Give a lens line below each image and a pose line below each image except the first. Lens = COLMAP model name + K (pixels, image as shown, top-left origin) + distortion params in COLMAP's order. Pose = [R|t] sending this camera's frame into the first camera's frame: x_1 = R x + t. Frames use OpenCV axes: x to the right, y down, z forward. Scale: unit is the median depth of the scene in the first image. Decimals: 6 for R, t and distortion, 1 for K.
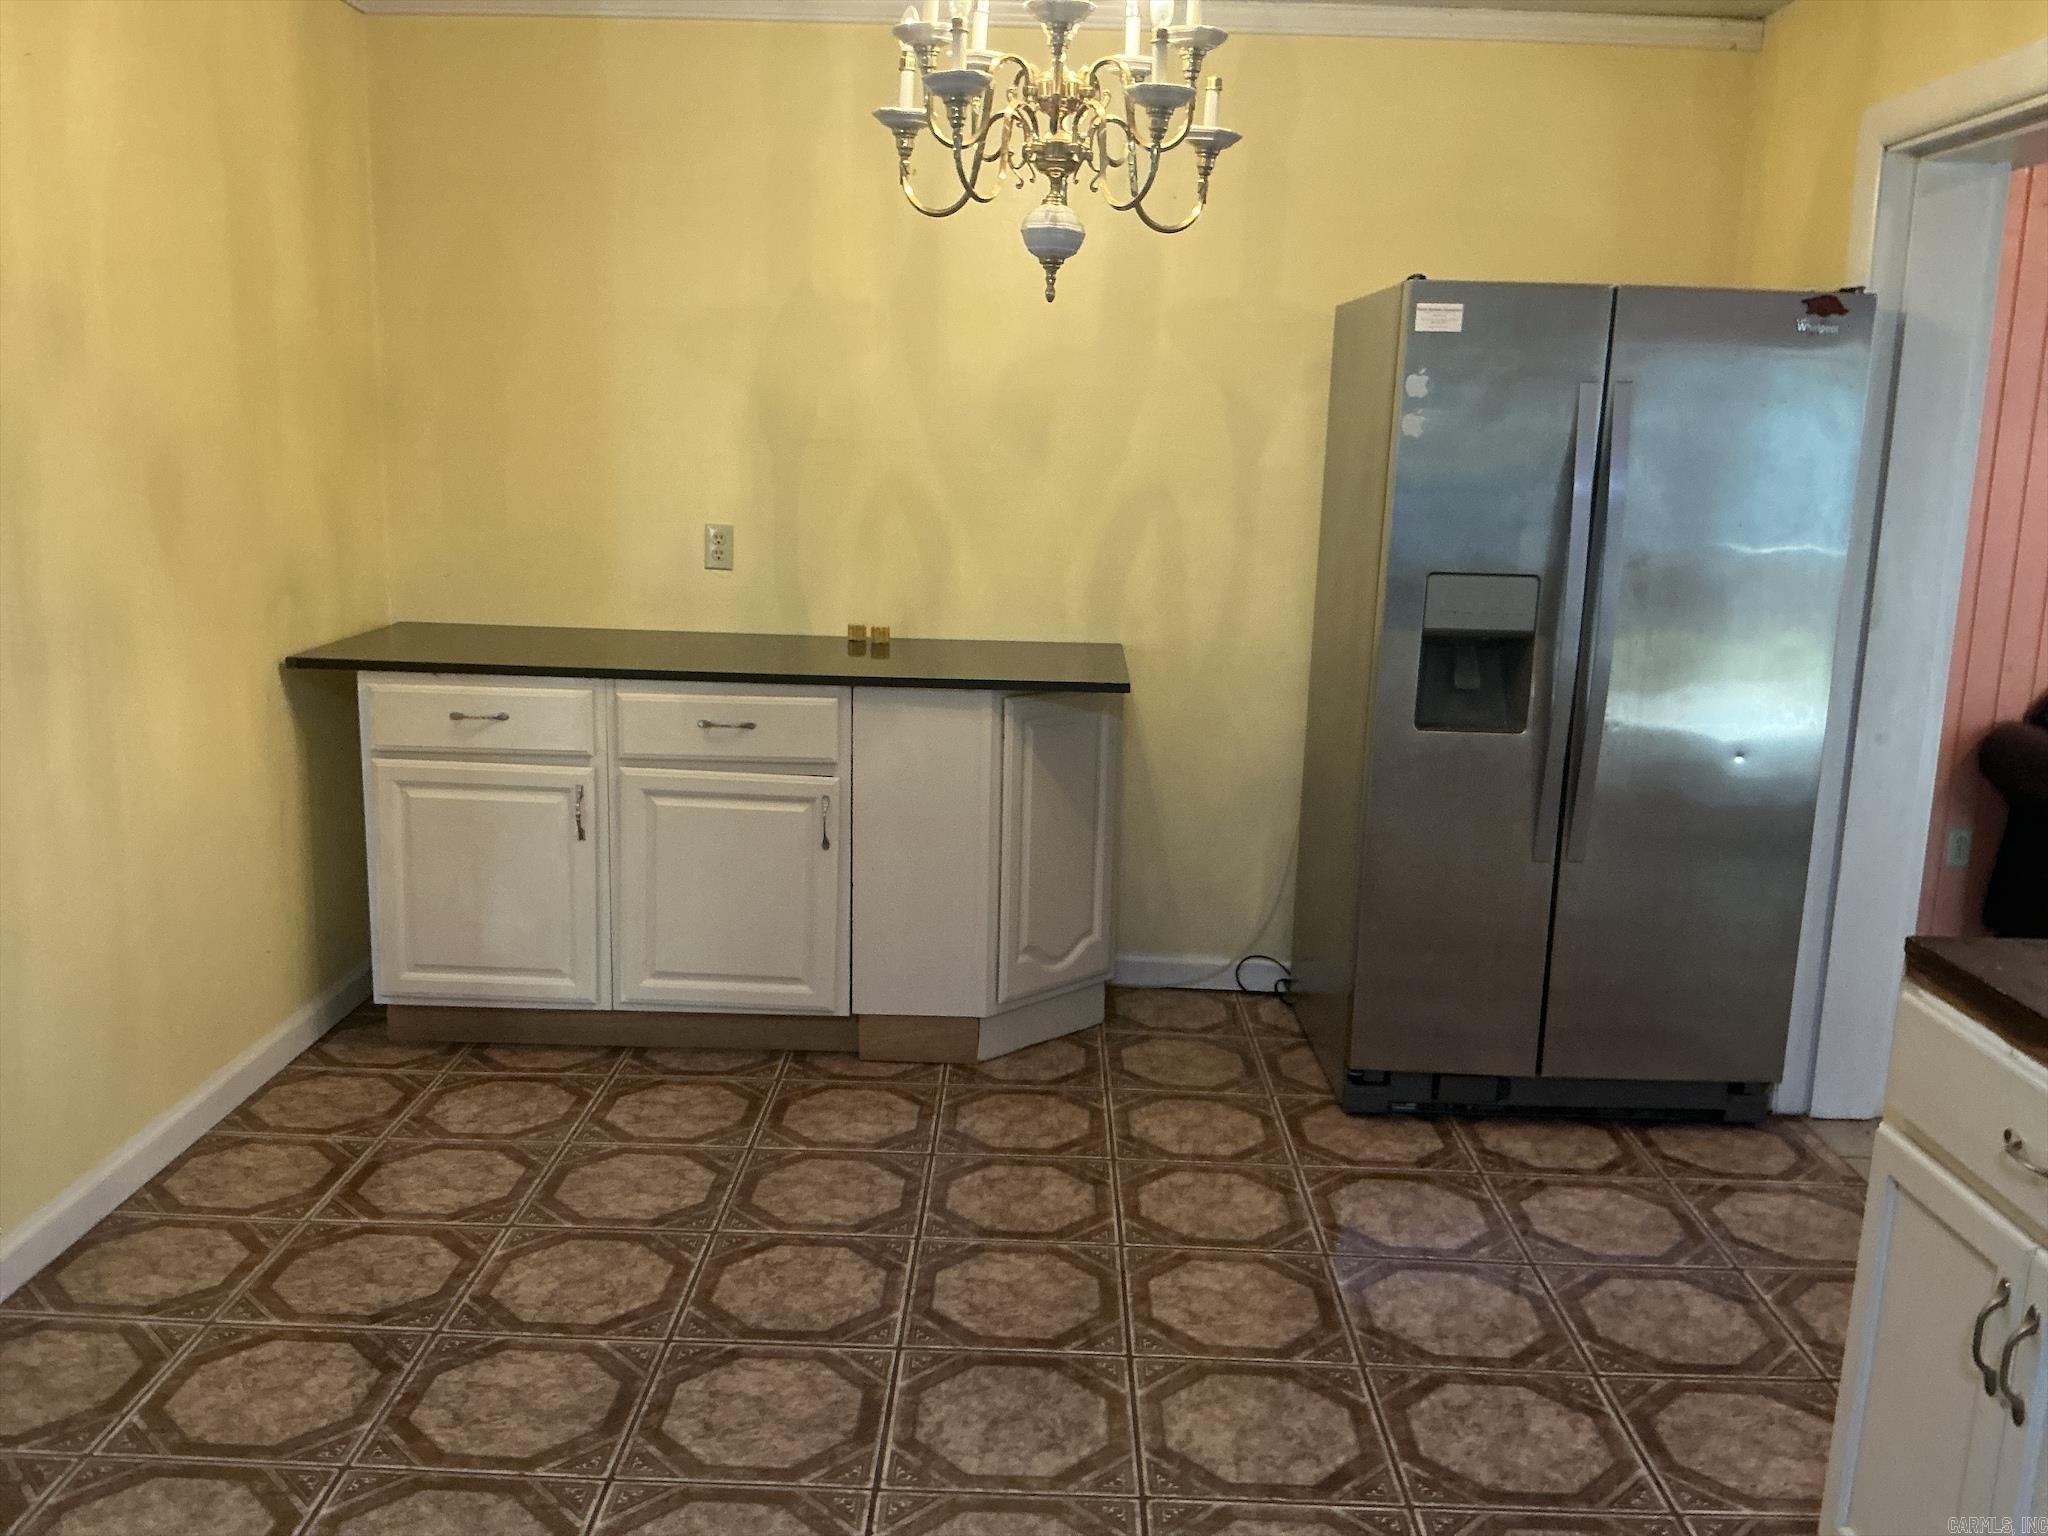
lens RADIAL K [[1717.5, 0, 1031.6], [0, 1717.5, 767.4], [0, 0, 1]] dist [0.172654, -0.344474]
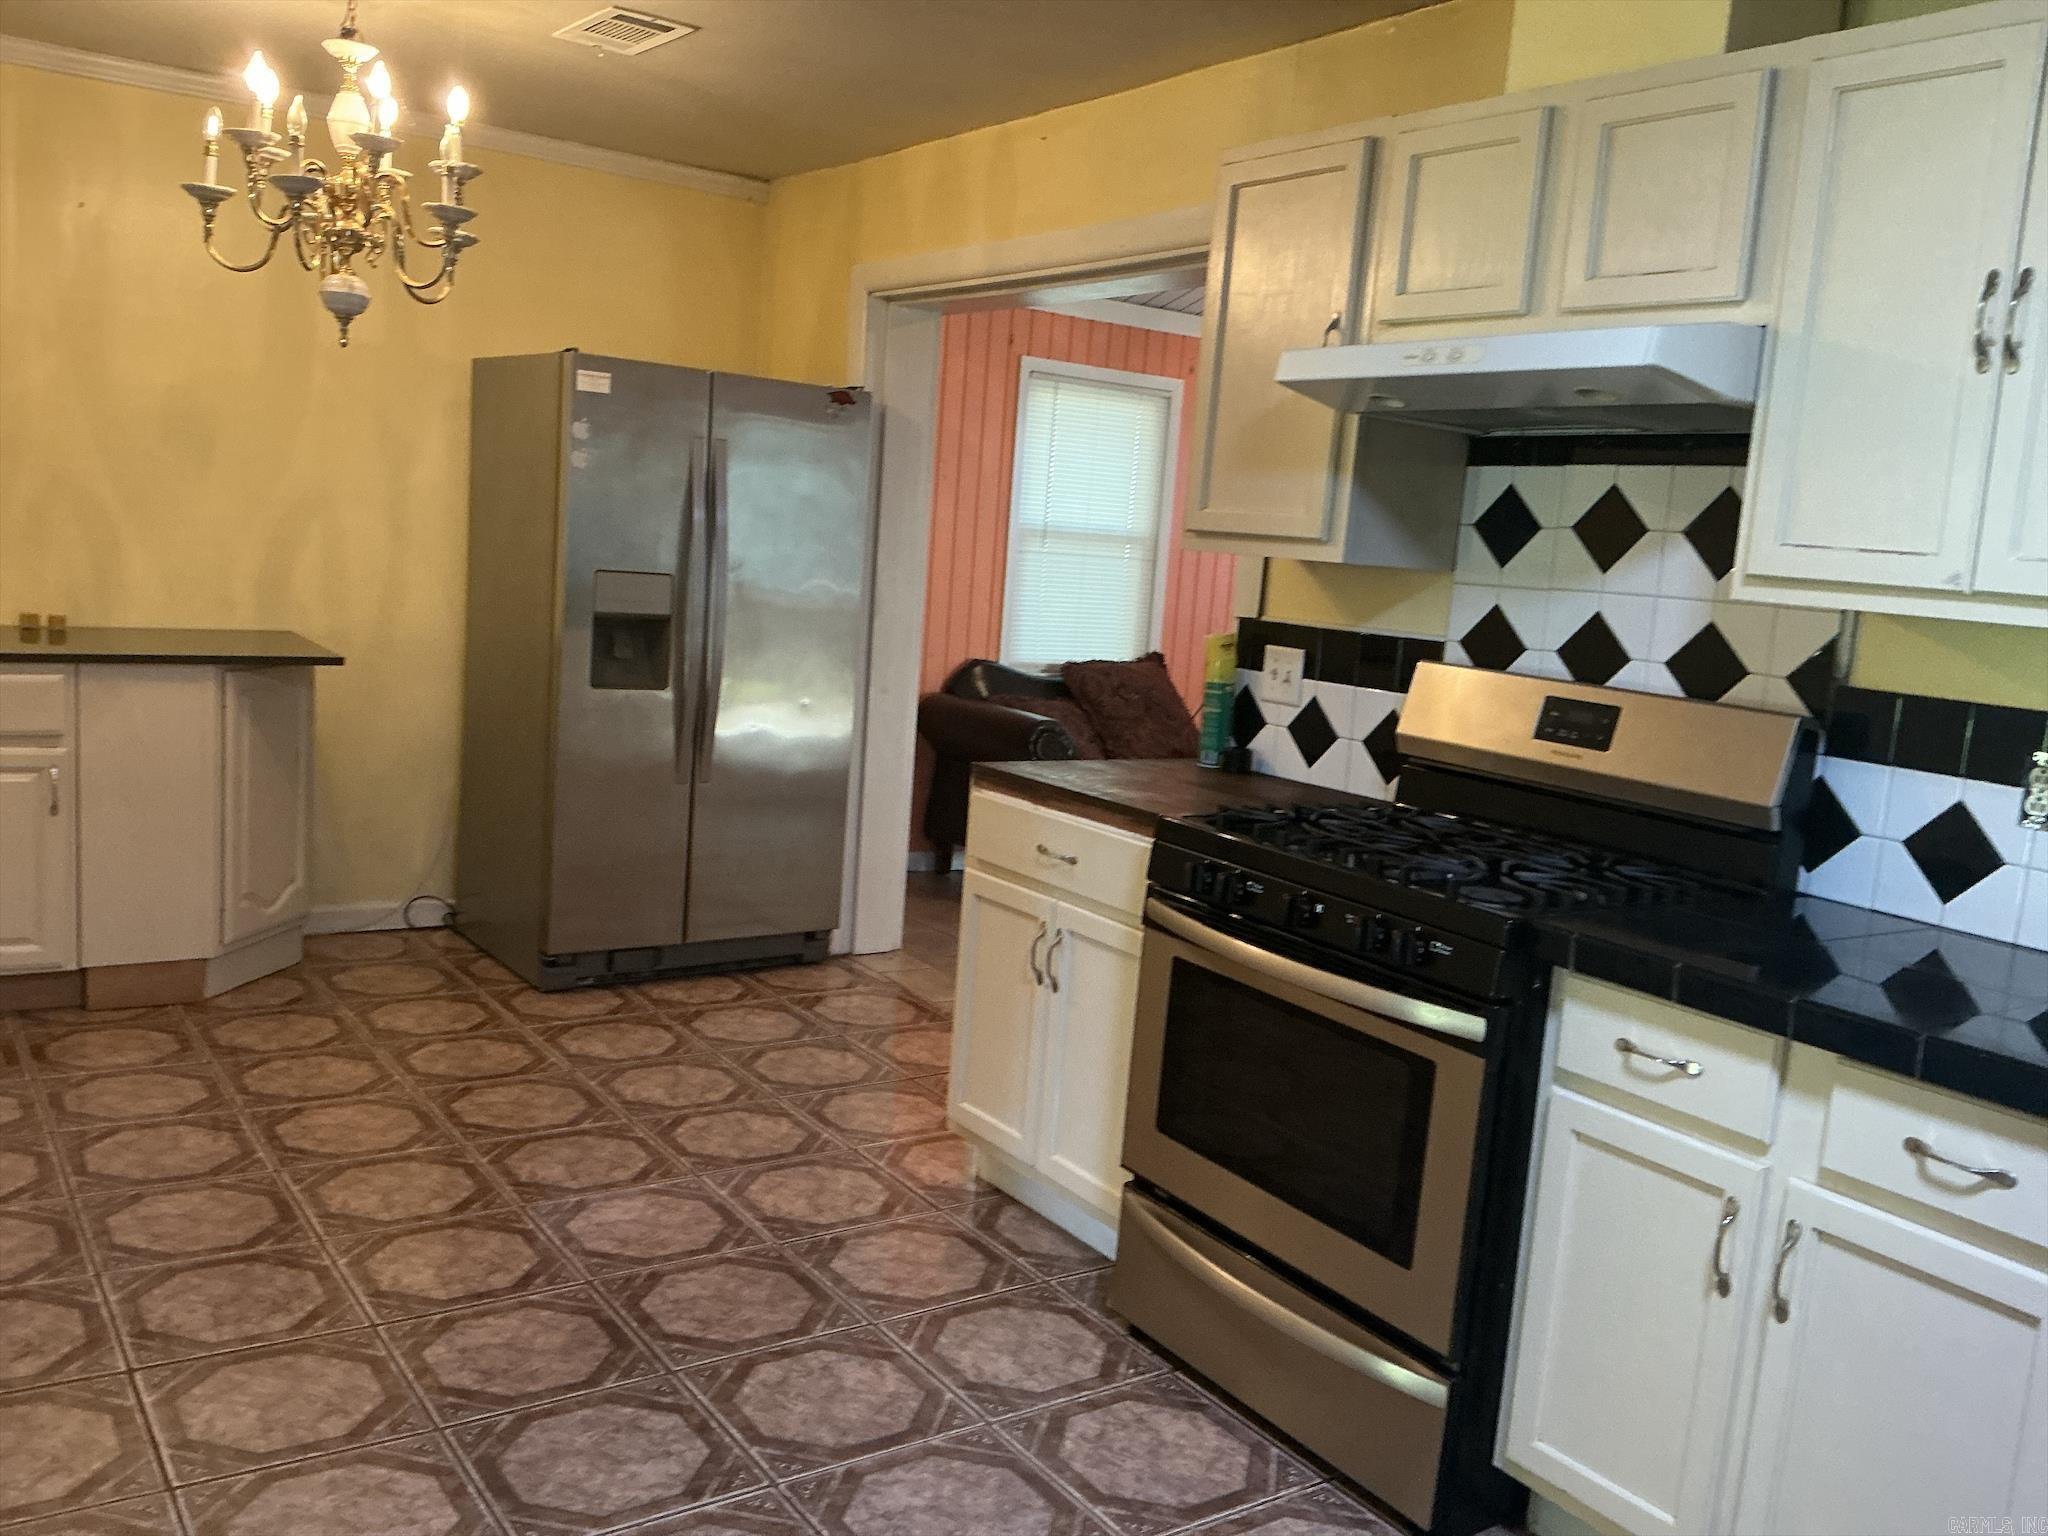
lens RADIAL K [[1717.5, 0, 1031.6], [0, 1717.5, 767.4], [0, 0, 1]] dist [0.172654, -0.344474]
pose [[0.816023, -0.048143, 0.576011, -0.258825], [0.059917, 0.998202, -0.001455, 0.057707], [-0.574906, 0.035700, 0.817440, -0.265501]]
